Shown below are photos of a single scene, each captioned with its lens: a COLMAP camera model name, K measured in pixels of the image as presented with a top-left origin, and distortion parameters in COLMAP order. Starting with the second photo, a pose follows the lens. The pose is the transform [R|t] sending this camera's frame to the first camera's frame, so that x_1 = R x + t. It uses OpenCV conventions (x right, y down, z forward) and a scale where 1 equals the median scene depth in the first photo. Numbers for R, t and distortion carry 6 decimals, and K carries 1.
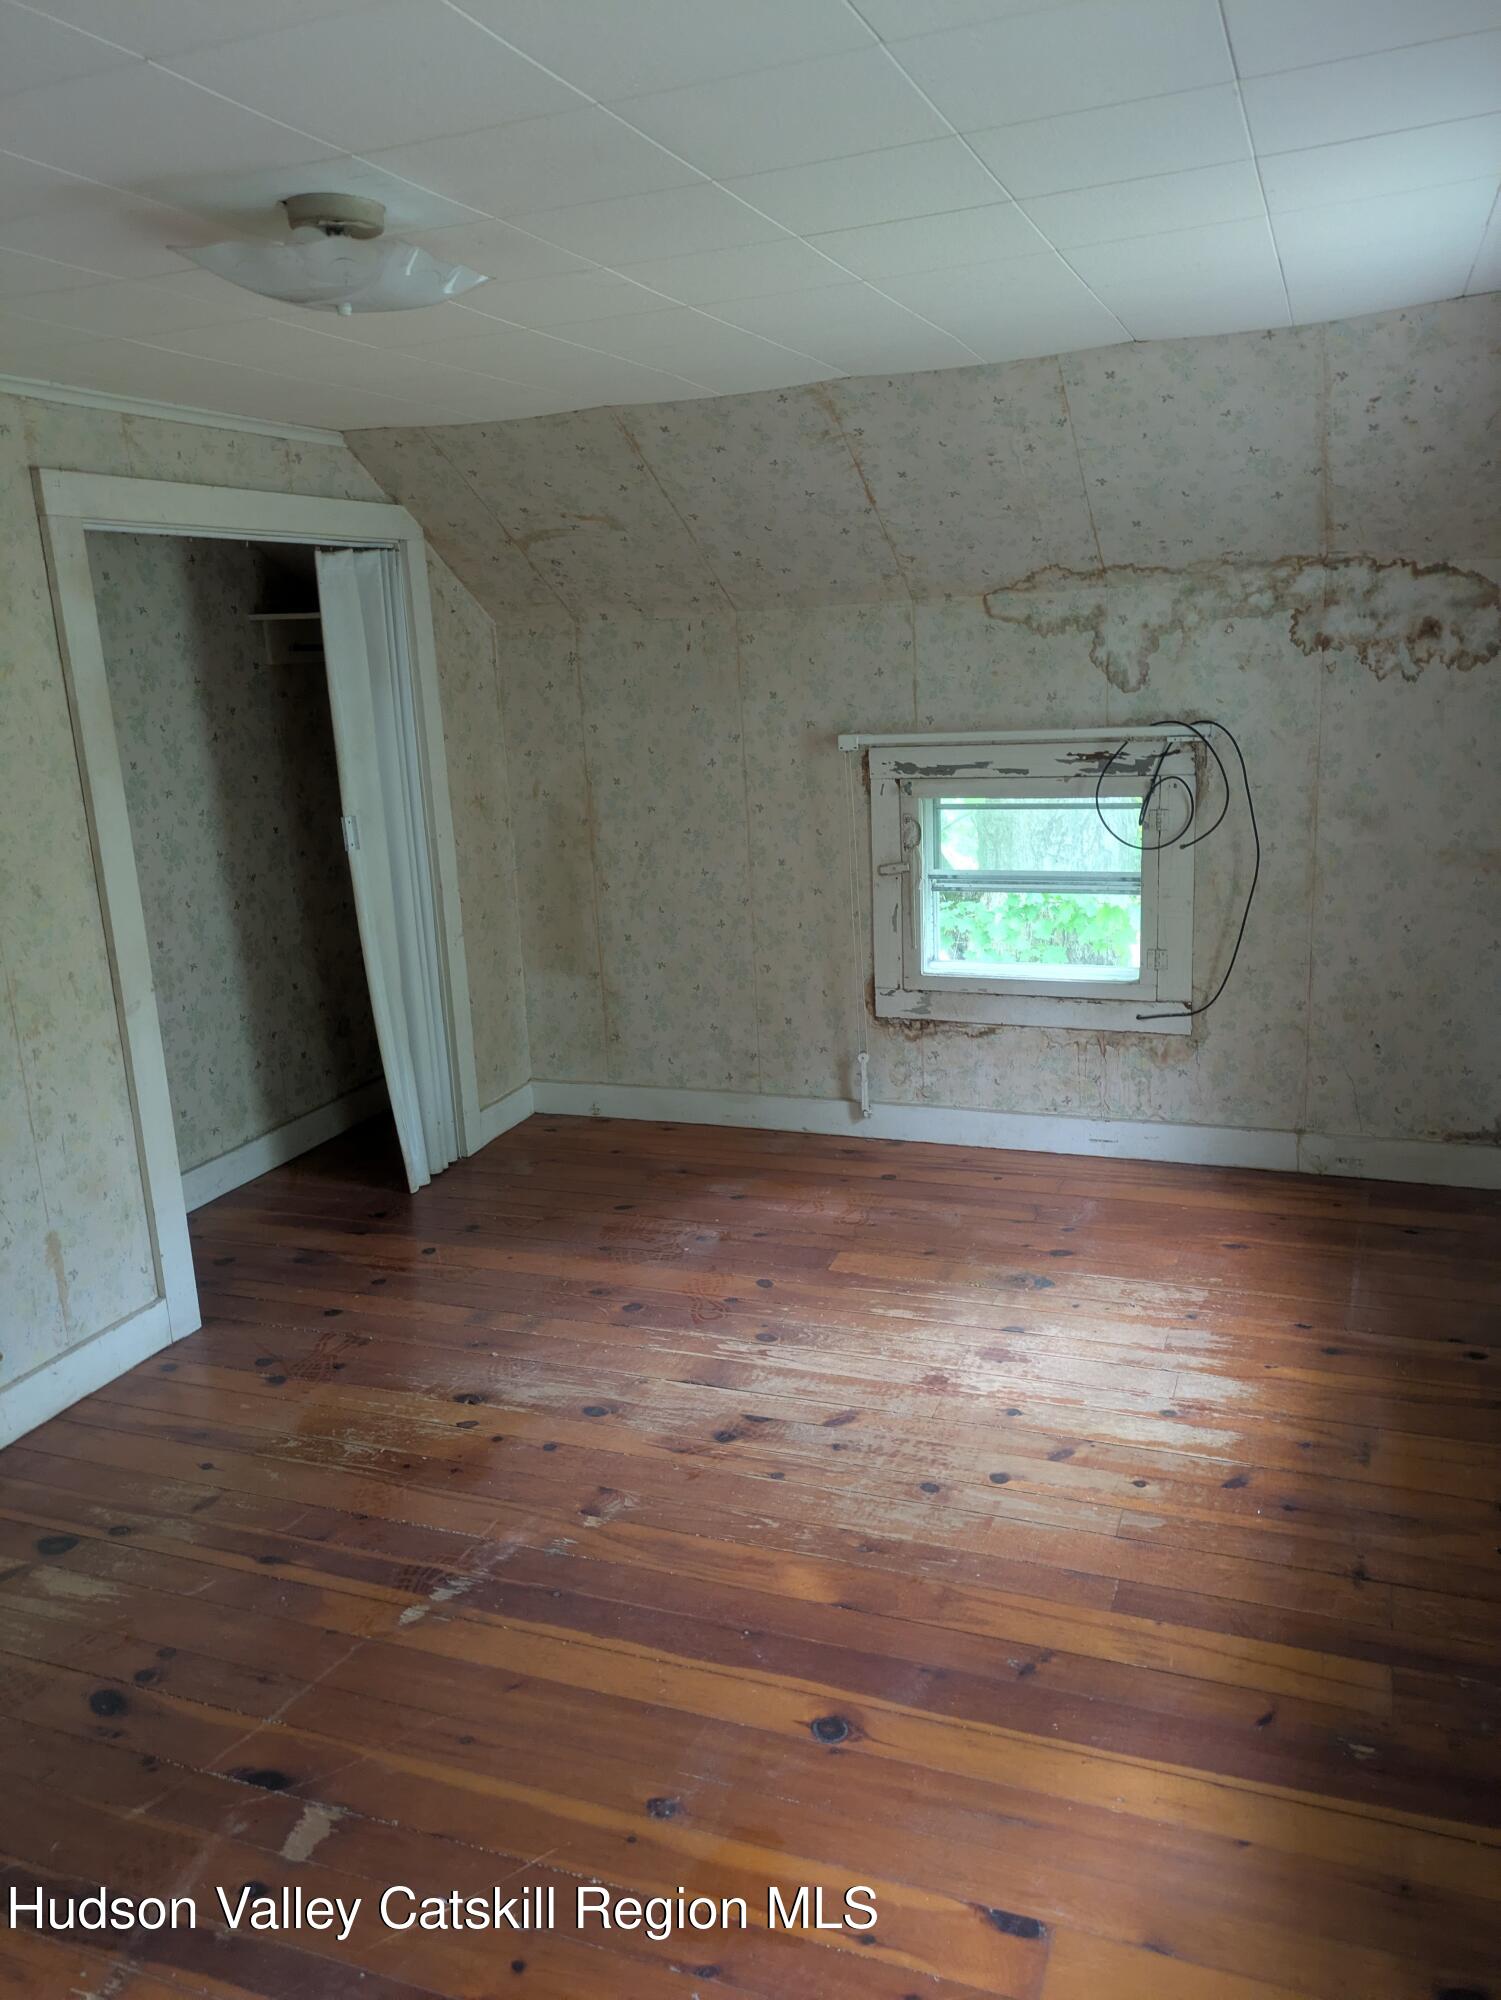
lens RADIAL K [[1490.5, 0, 756.0], [0, 1490.5, 988.5], [0, 0, 1]] dist [0.061545, -0.047157]
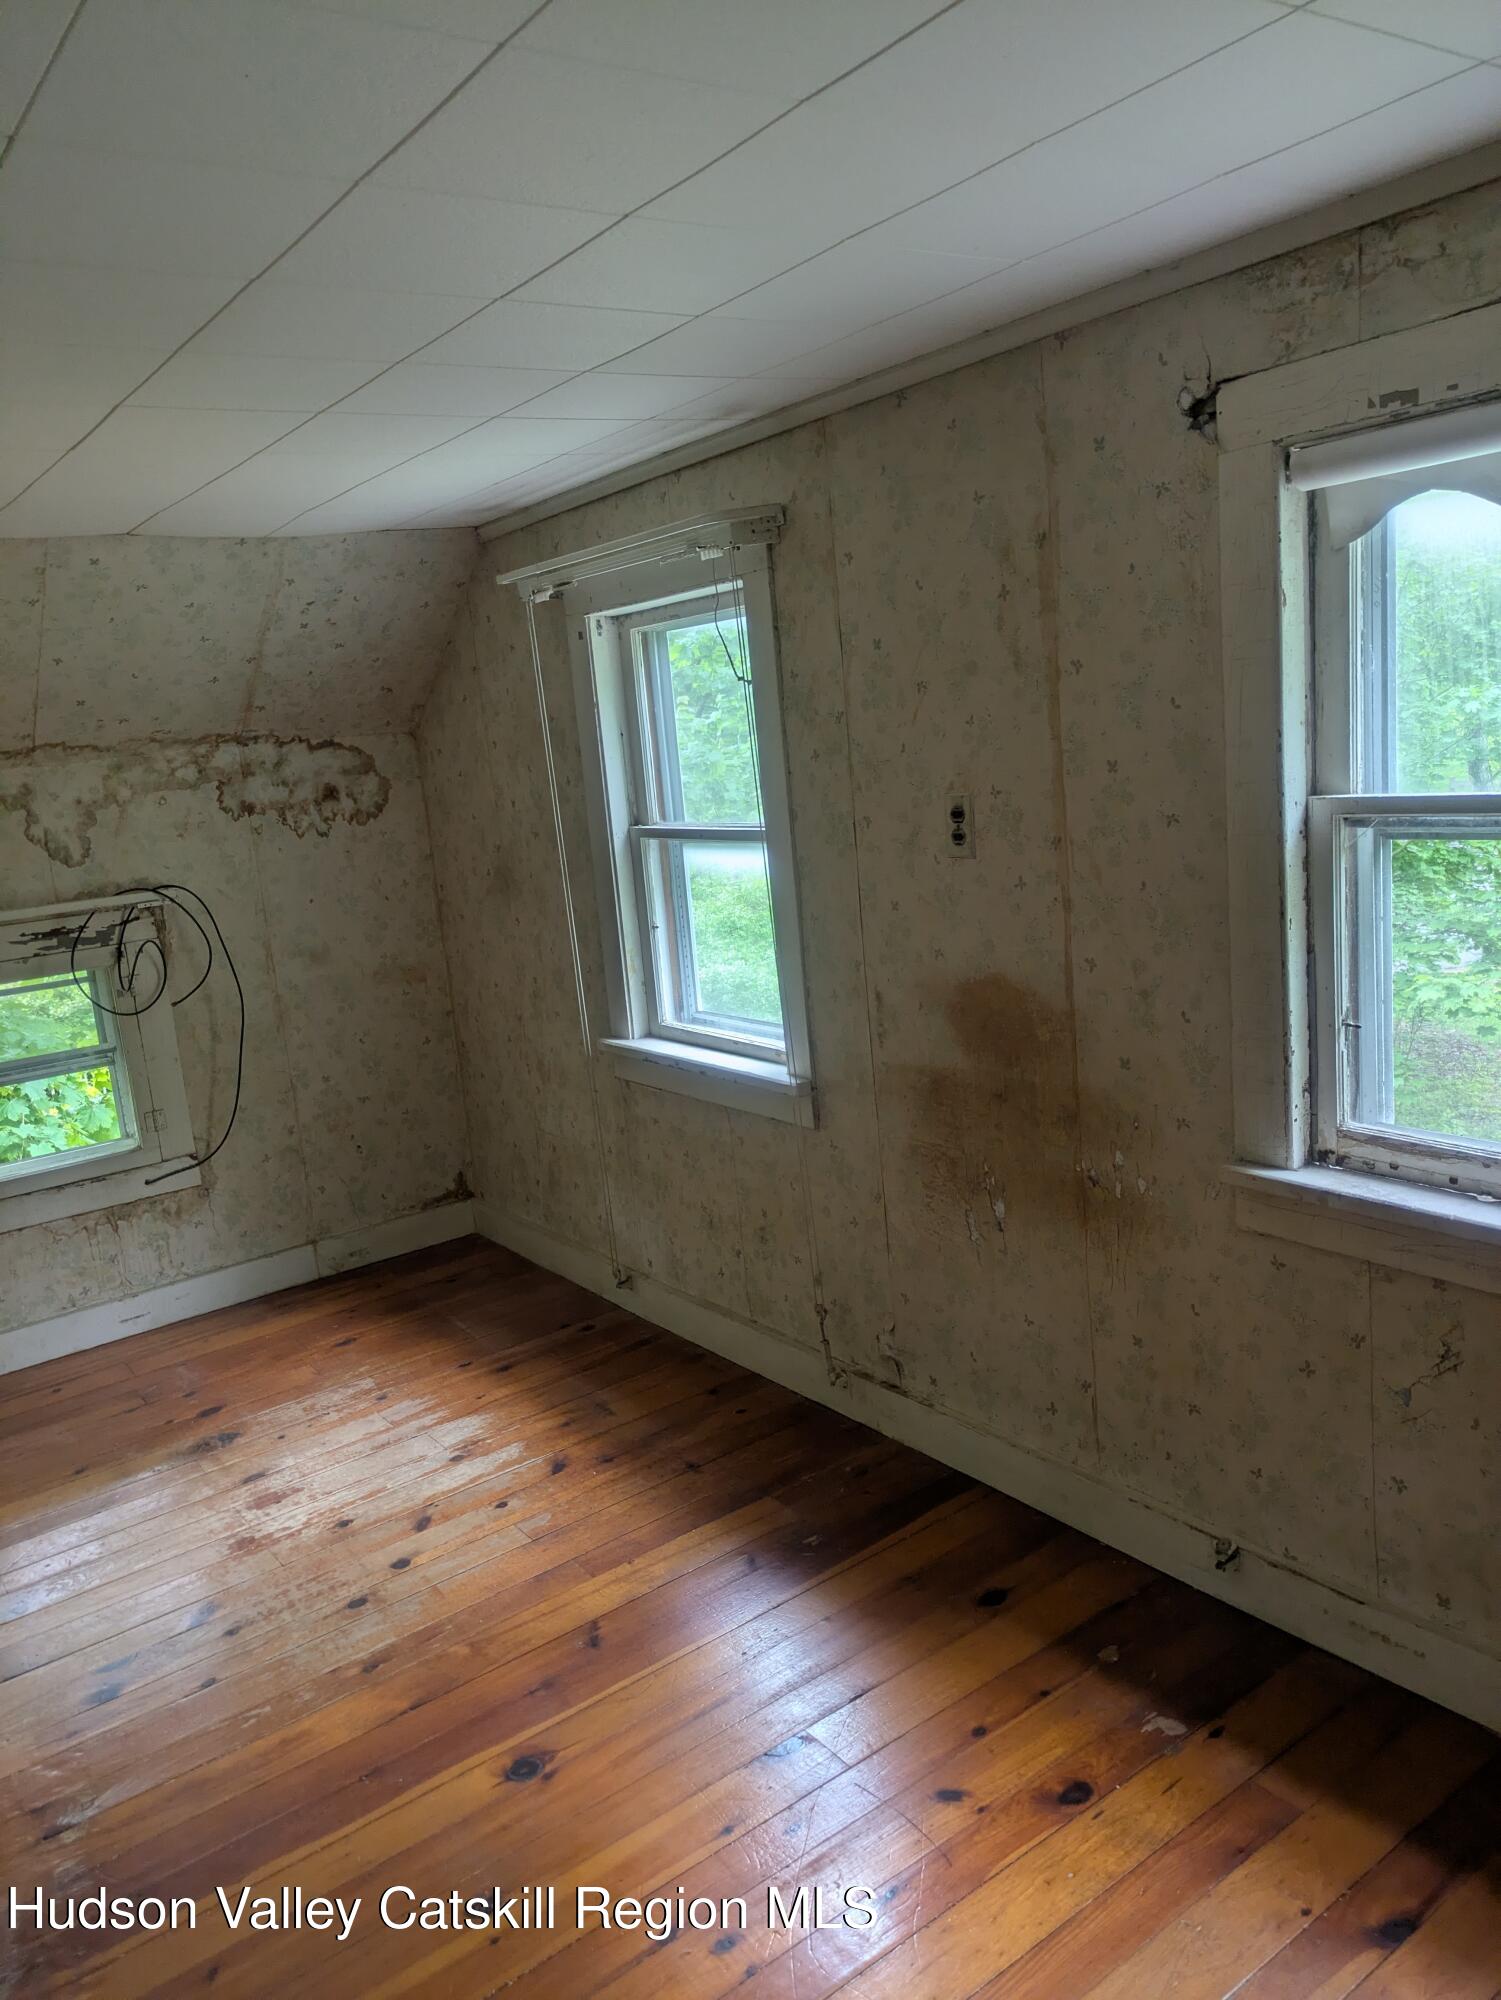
lens RADIAL K [[1490.5, 0, 763.2], [0, 1490.5, 1007.1], [0, 0, 1]] dist [0.061545, -0.047157]
pose [[0.539817, -0.158720, 0.826683, -0.376674], [0.262500, 0.964833, 0.013834, 0.000363], [-0.799807, 0.209537, 0.562497, 0.086996]]
